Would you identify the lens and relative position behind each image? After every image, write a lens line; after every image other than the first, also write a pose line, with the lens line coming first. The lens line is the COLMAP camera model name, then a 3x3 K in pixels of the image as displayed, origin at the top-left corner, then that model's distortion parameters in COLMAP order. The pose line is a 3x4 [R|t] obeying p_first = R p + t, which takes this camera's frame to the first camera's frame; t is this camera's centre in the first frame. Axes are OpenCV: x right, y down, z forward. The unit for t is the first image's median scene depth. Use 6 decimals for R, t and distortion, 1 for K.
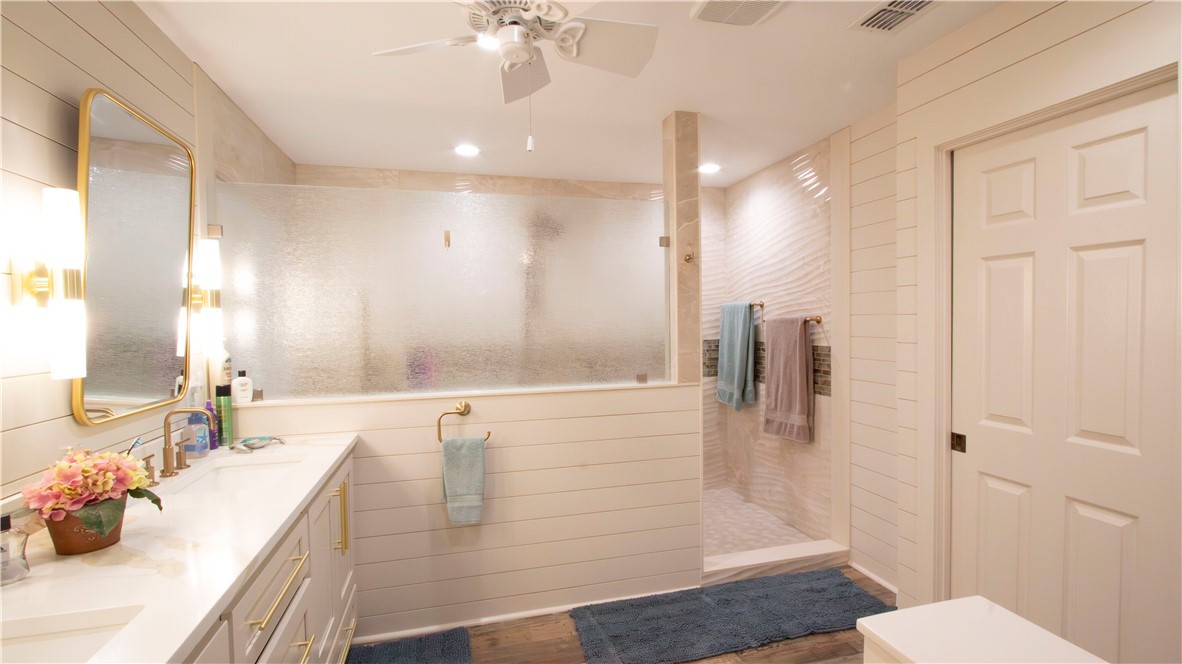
lens RADIAL K [[541.0, 0, 591.3], [0, 541.0, 327.5], [0, 0, 1]] dist [-0.018782, 0.004360]
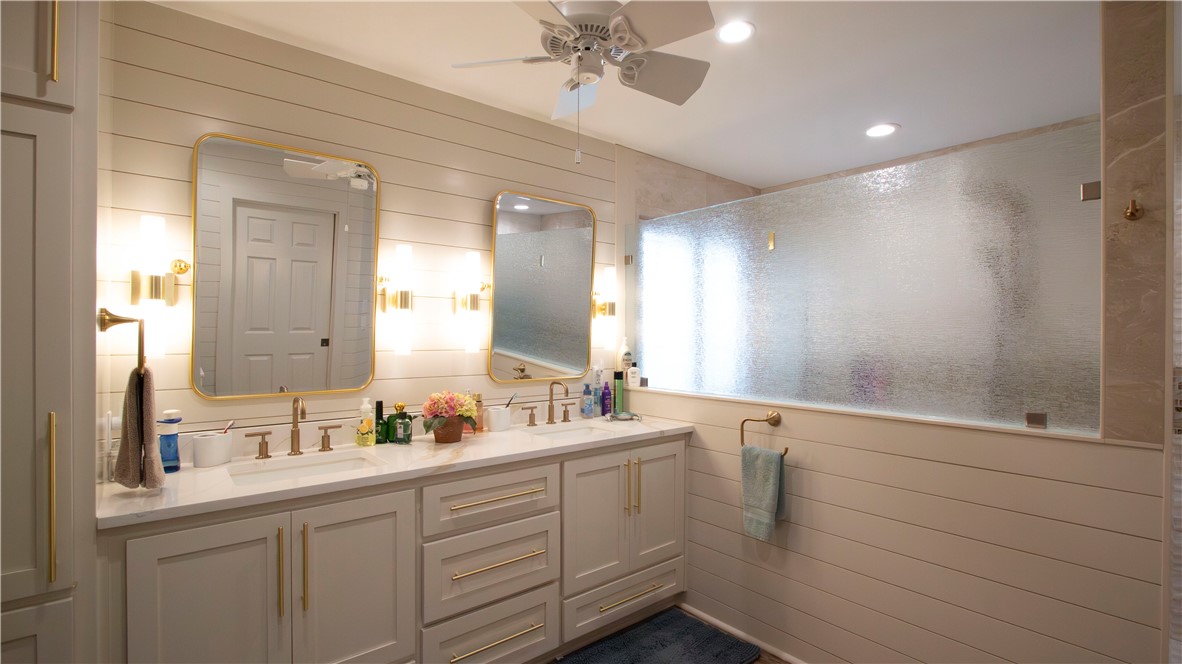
lens RADIAL K [[541.0, 0, 592.6], [0, 541.0, 331.5], [0, 0, 1]] dist [-0.018782, 0.004360]
pose [[0.428807, 0.011306, -0.903325, 0.494553], [-0.023166, 0.999730, 0.001515, 0.004353], [0.903099, 0.020277, 0.428953, 0.319006]]
